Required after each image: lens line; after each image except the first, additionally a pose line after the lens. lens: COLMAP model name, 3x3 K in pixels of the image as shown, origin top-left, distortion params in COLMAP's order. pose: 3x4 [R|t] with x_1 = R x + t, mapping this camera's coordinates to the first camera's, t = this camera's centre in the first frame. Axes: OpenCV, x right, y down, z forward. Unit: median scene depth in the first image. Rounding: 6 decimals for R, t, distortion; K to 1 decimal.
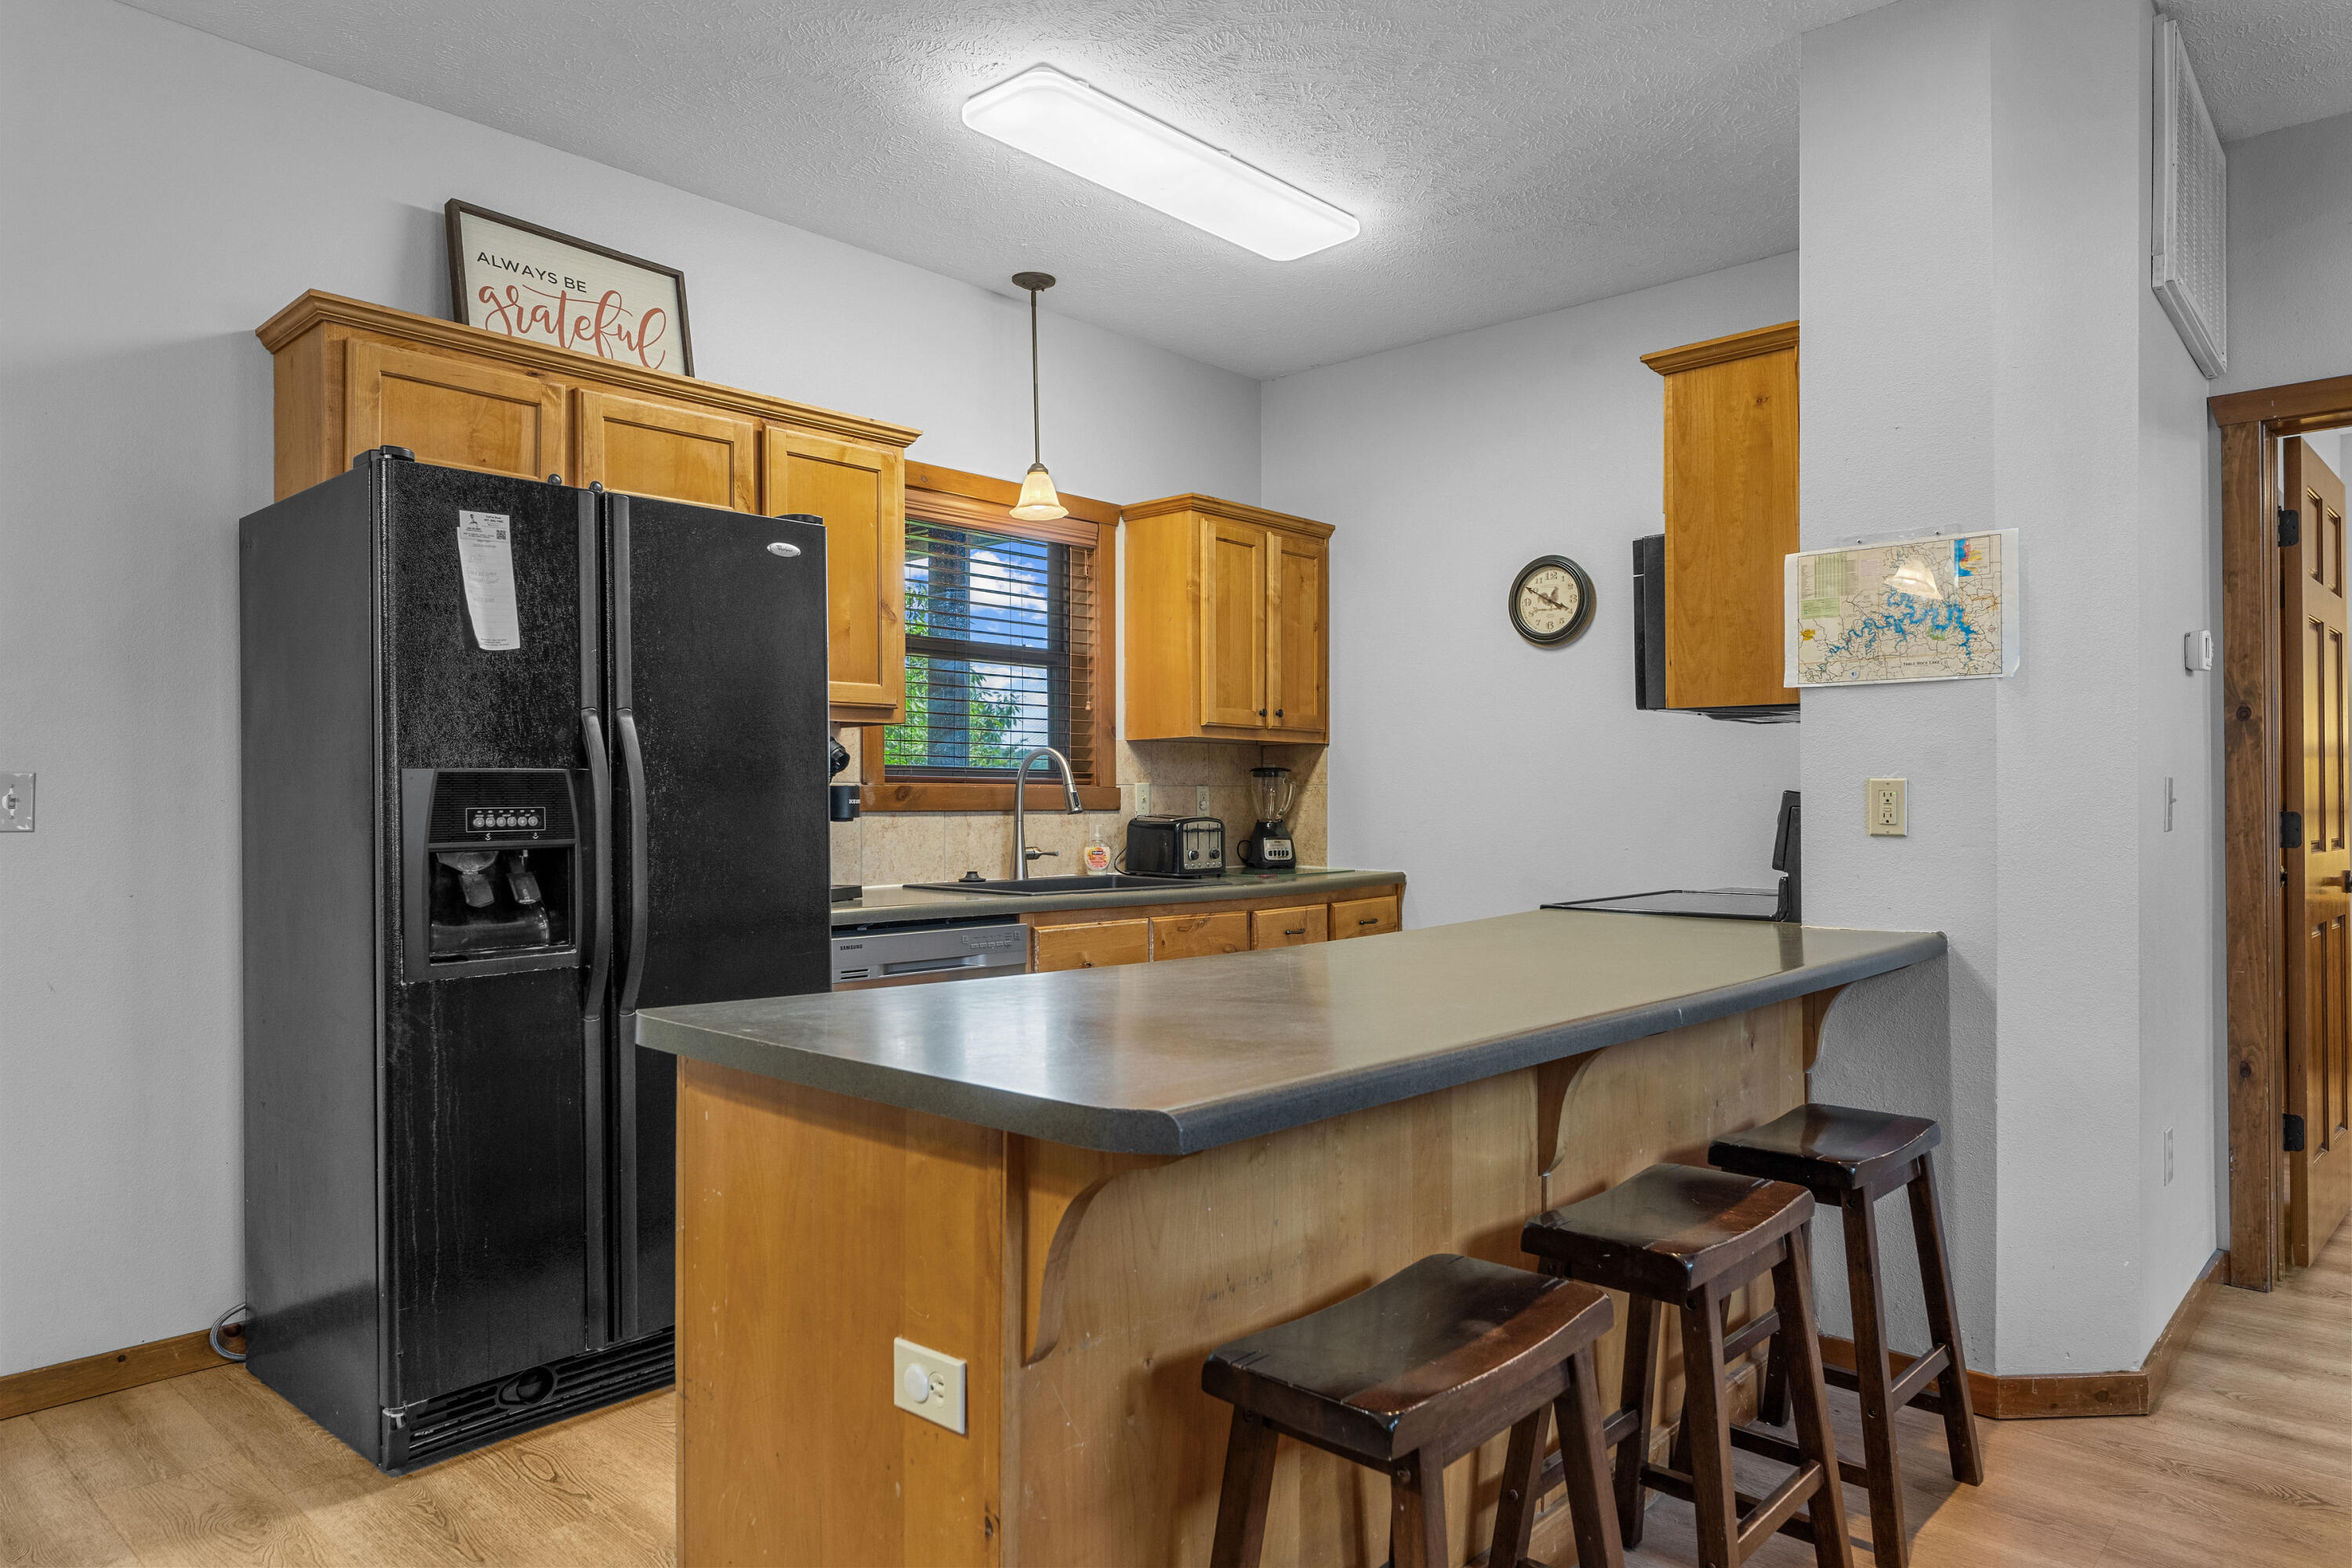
lens RADIAL K [[1434.0, 0, 1181.5], [0, 1434.0, 792.0], [0, 0, 1]] dist [-0.002213, -0.000014]
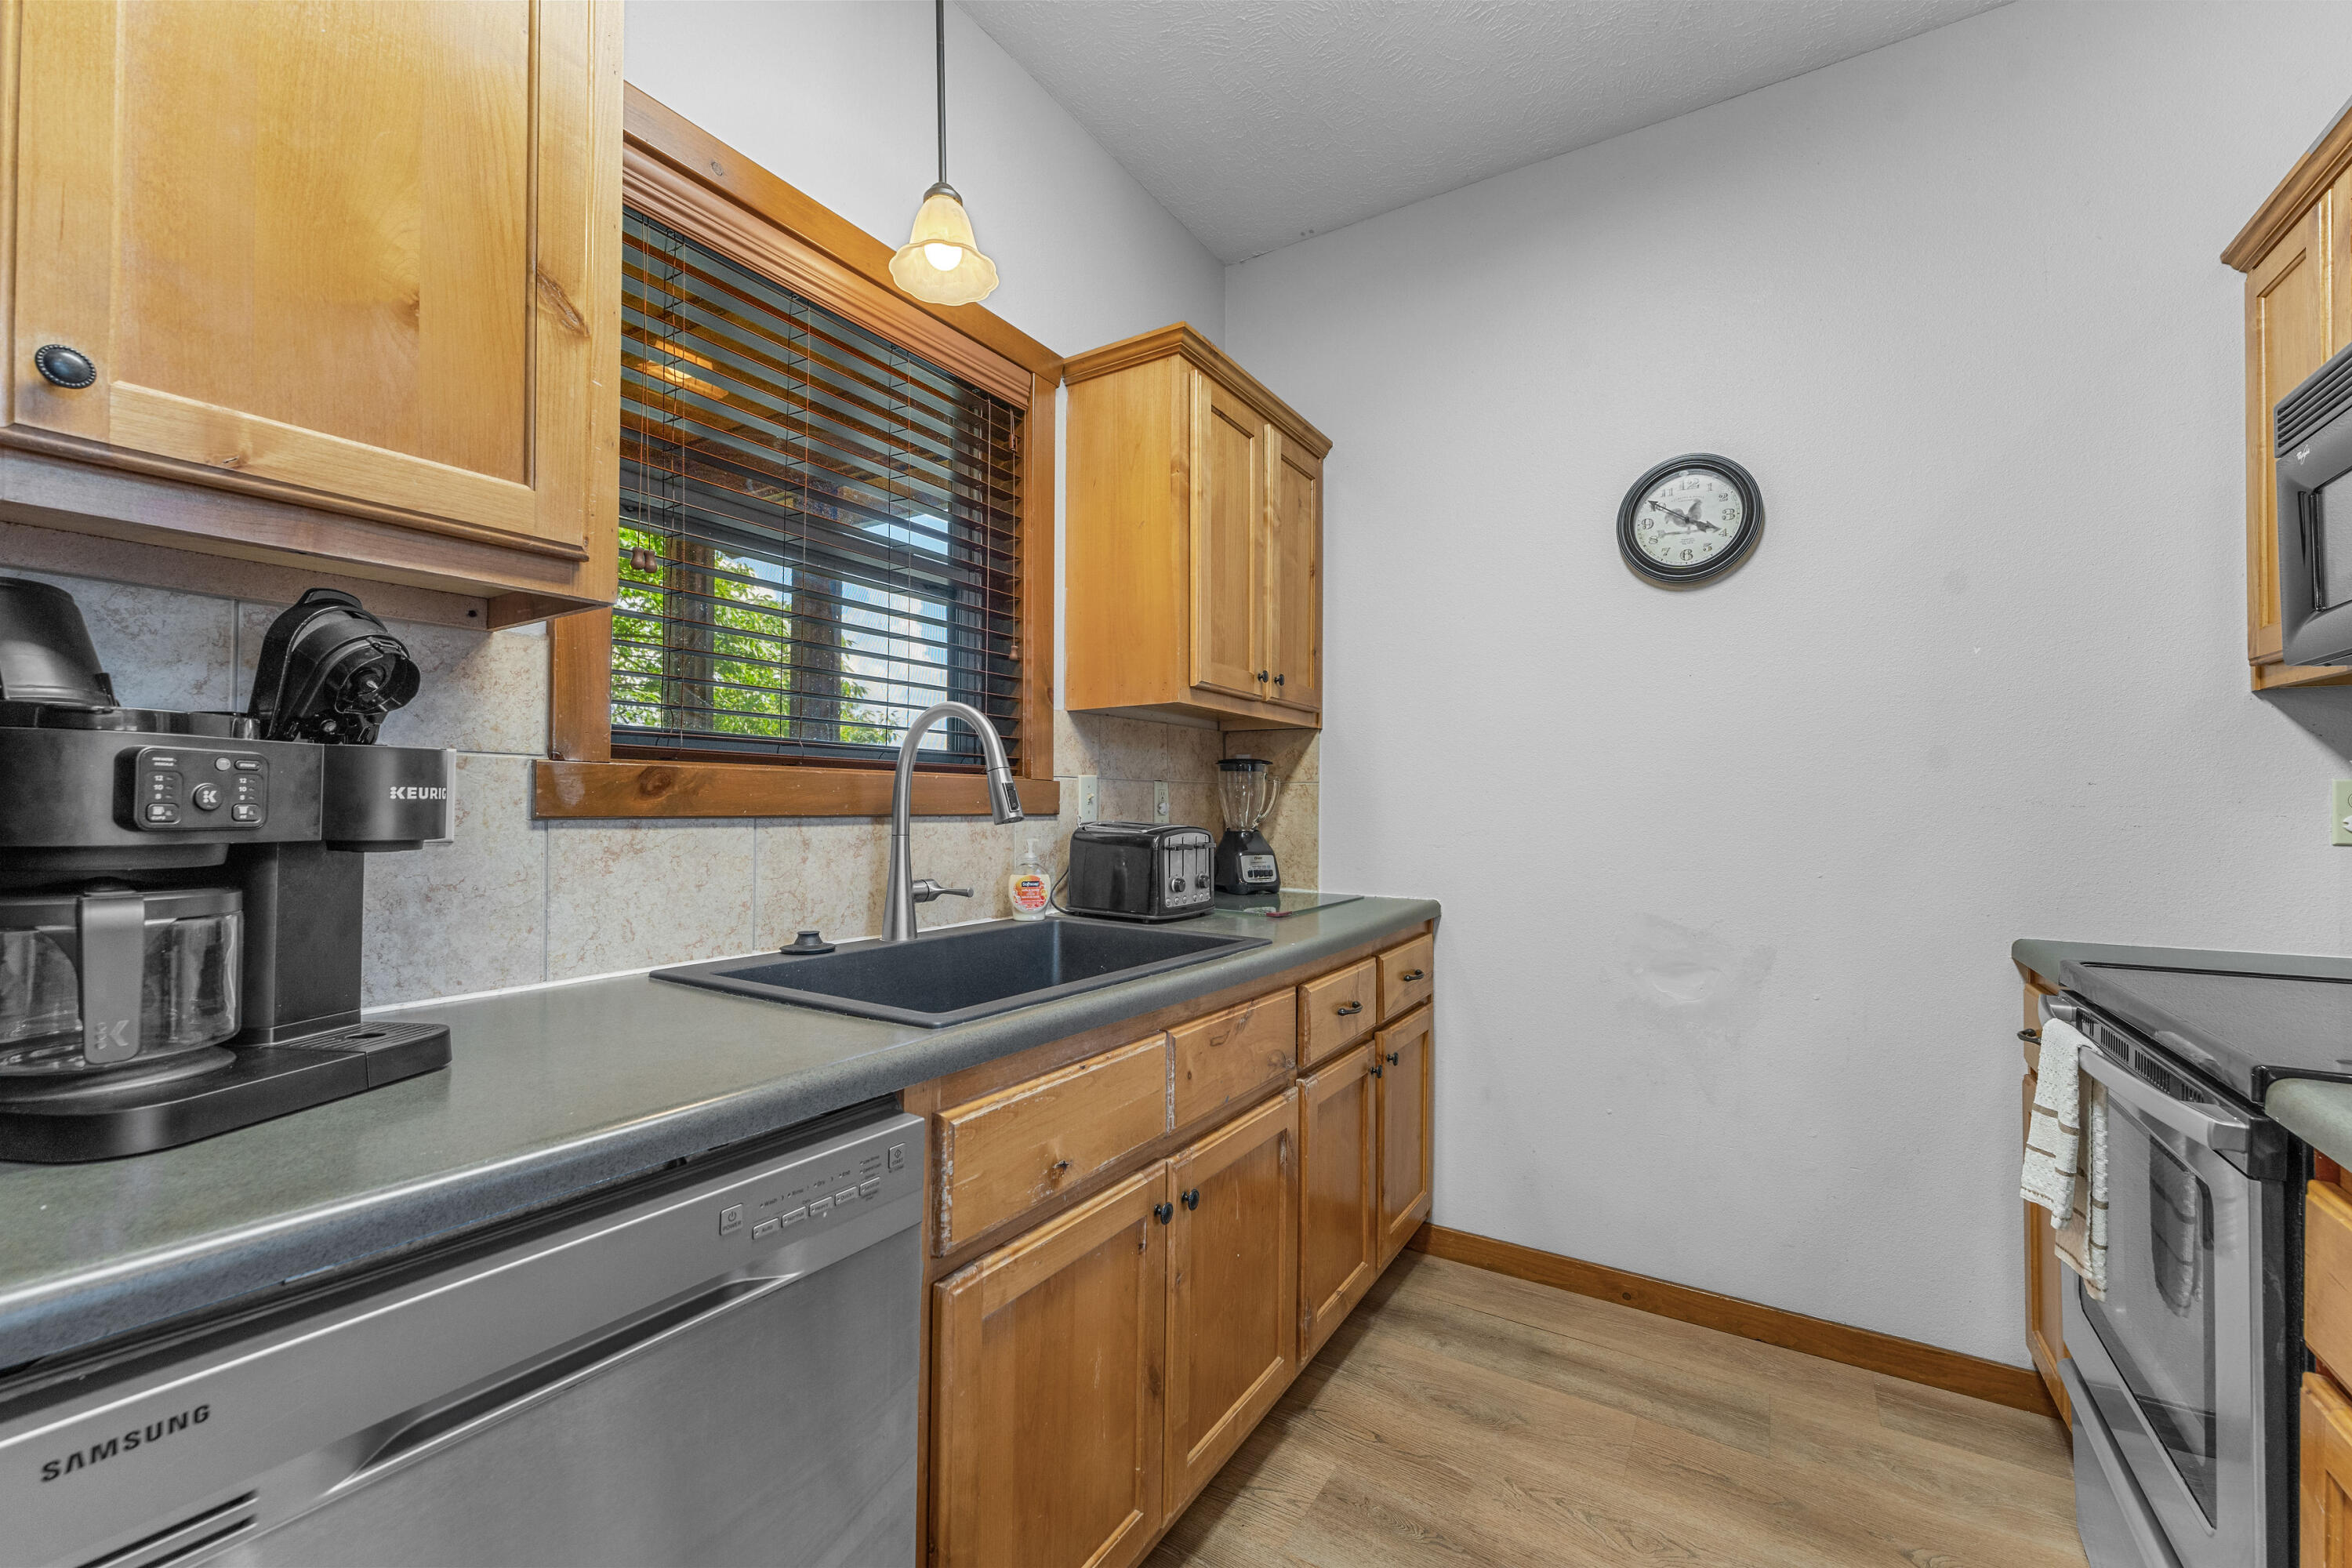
lens RADIAL K [[948.1, 0, 1166.3], [0, 948.1, 787.2], [0, 0, 1]] dist [0.022978, -0.000285]
pose [[0.986356, 0.010531, 0.164289, -0.067451], [-0.008766, 0.999896, -0.011465, 0.004573], [-0.164393, 0.009868, 0.986346, 0.574012]]
